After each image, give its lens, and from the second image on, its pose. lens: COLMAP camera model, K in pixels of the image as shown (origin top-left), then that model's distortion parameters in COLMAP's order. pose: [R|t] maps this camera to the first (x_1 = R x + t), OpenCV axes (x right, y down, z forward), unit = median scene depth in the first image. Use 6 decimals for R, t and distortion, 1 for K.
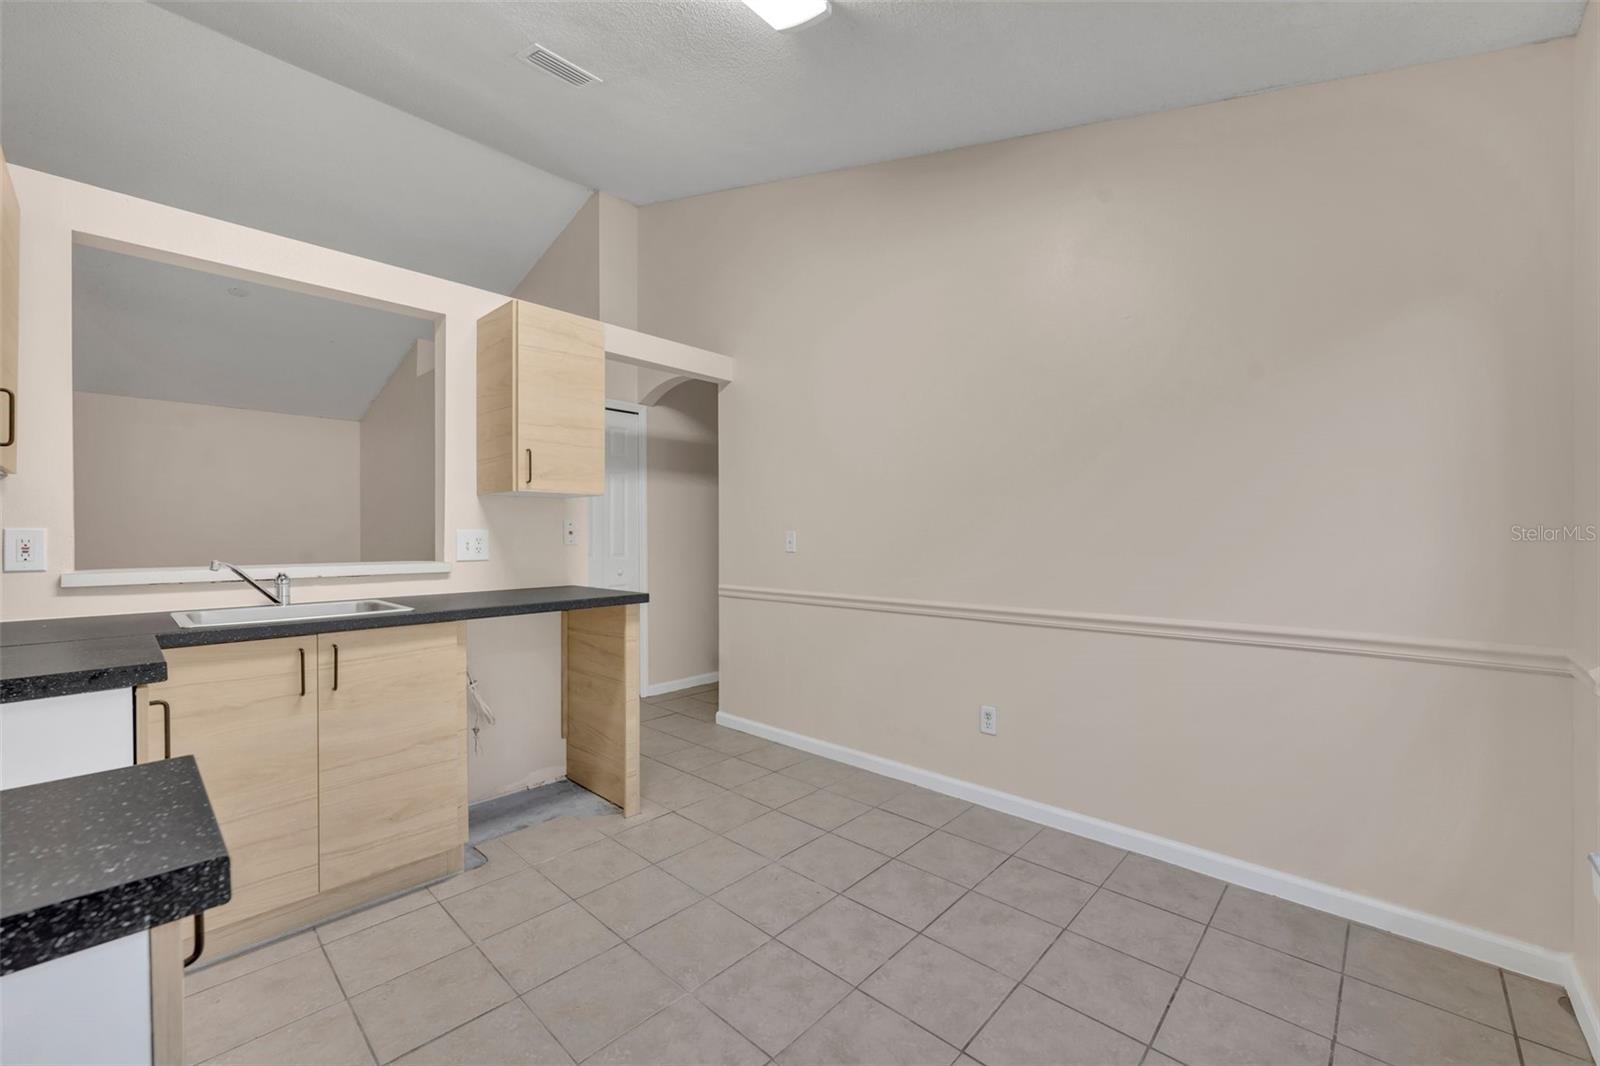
lens RADIAL K [[639.5, 0, 794.8], [0, 639.5, 537.9], [0, 0, 1]] dist [0.001052, 0.000550]
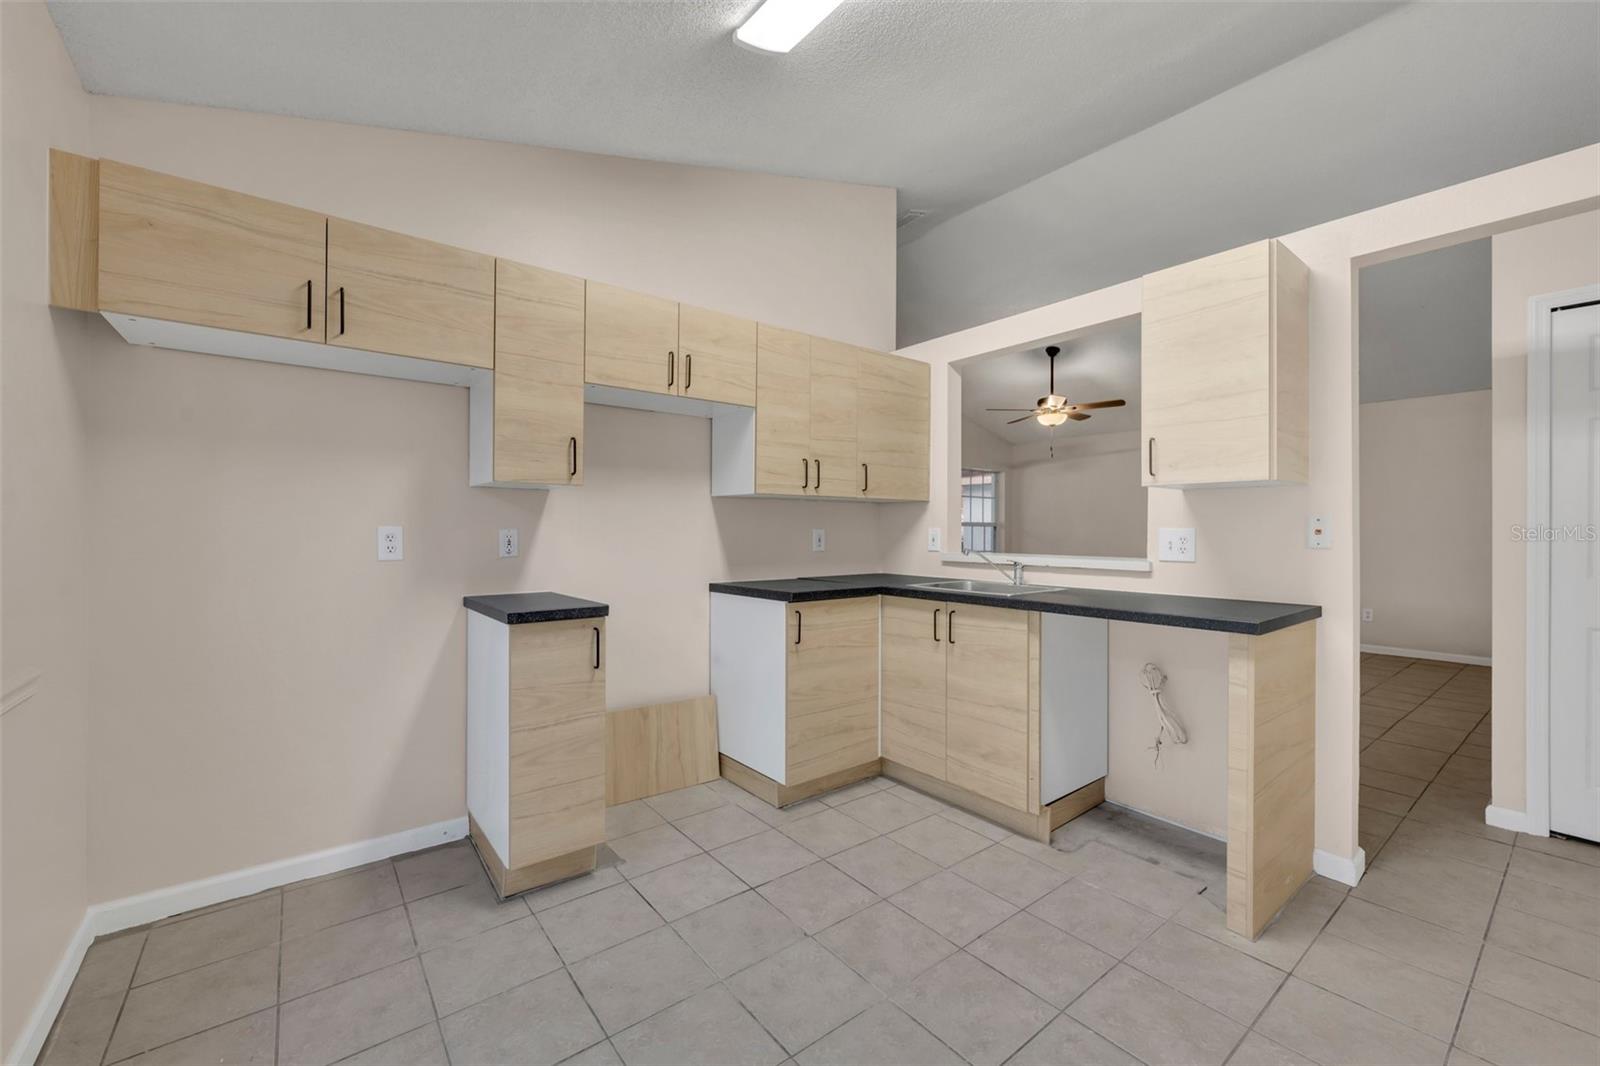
lens RADIAL K [[639.5, 0, 798.0], [0, 639.5, 527.9], [0, 0, 1]] dist [0.001052, 0.000550]
pose [[-0.147401, -0.000605, -0.989077, 0.523548], [-0.007006, 0.999975, 0.000432, -0.010413], [0.989052, 0.006994, -0.147402, 0.627829]]
